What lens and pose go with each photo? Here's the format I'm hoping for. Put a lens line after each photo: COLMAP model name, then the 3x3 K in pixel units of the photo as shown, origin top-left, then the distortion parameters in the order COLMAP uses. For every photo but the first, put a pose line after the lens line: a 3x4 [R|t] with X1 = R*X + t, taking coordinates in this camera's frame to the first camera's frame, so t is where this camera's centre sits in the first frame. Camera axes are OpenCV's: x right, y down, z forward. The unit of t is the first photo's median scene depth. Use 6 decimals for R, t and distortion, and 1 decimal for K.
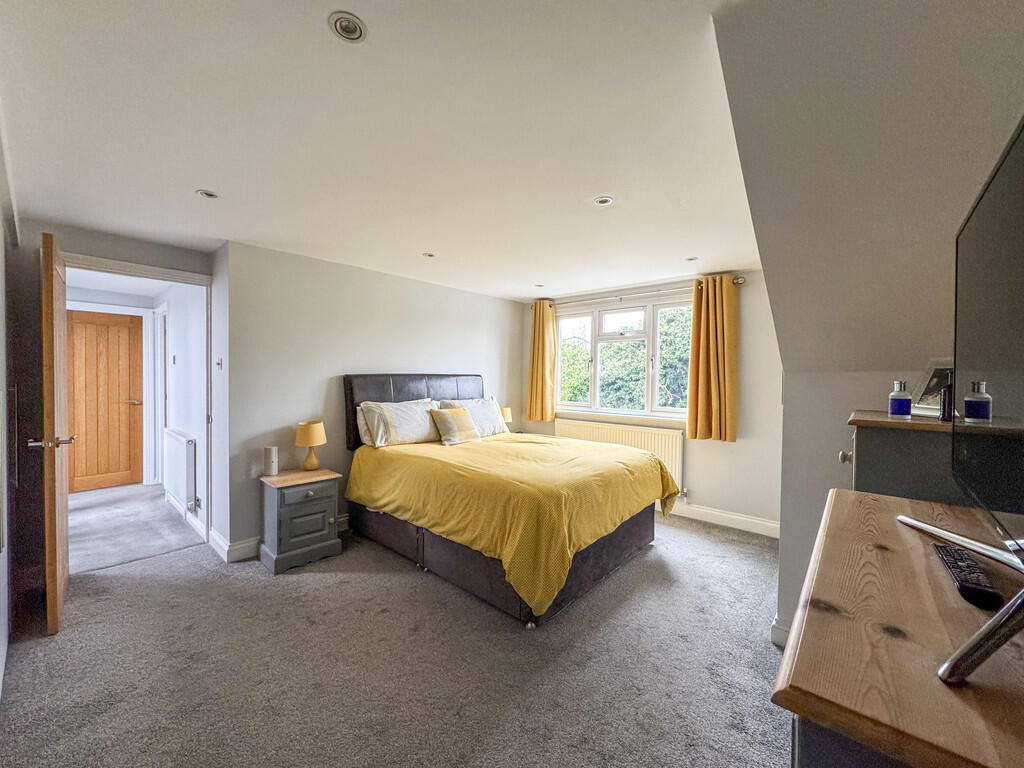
lens RADIAL K [[416.0, 0, 504.3], [0, 416.0, 385.5], [0, 0, 1]] dist [0.002012, 0.000136]
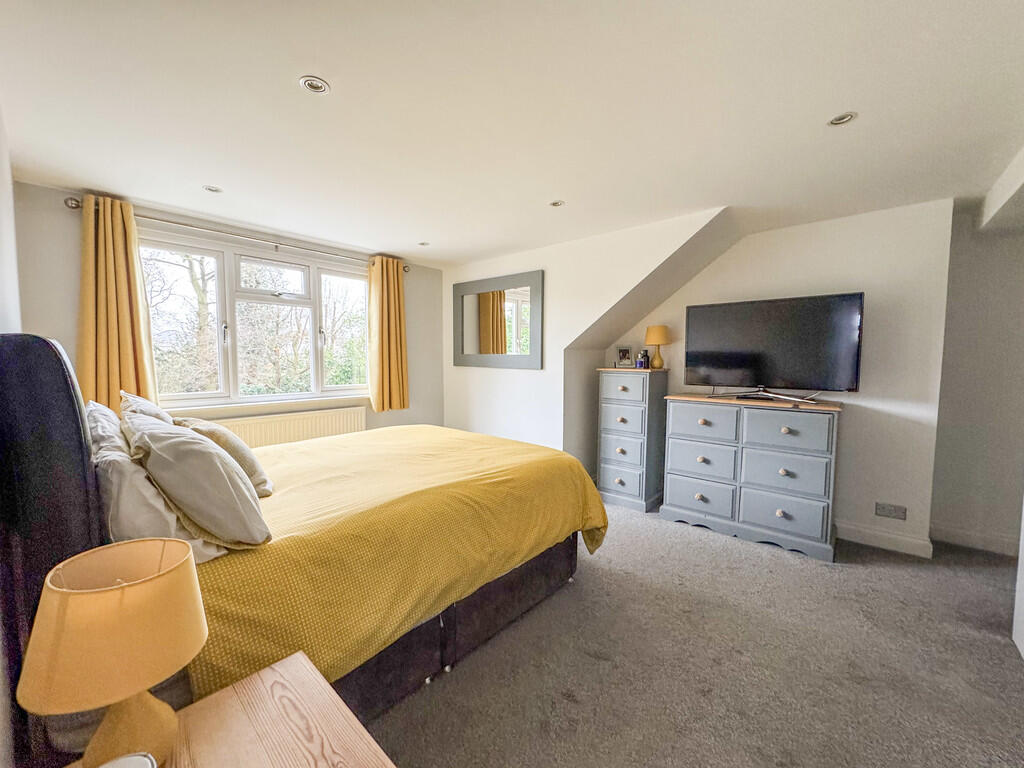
lens RADIAL K [[416.0, 0, 516.3], [0, 416.0, 388.0], [0, 0, 1]] dist [0.002012, 0.000136]
pose [[-0.041204, -0.082039, 0.995777, -0.510828], [0.015692, 0.996447, 0.082743, -0.011373], [-0.999028, 0.019035, -0.039770, 0.605258]]
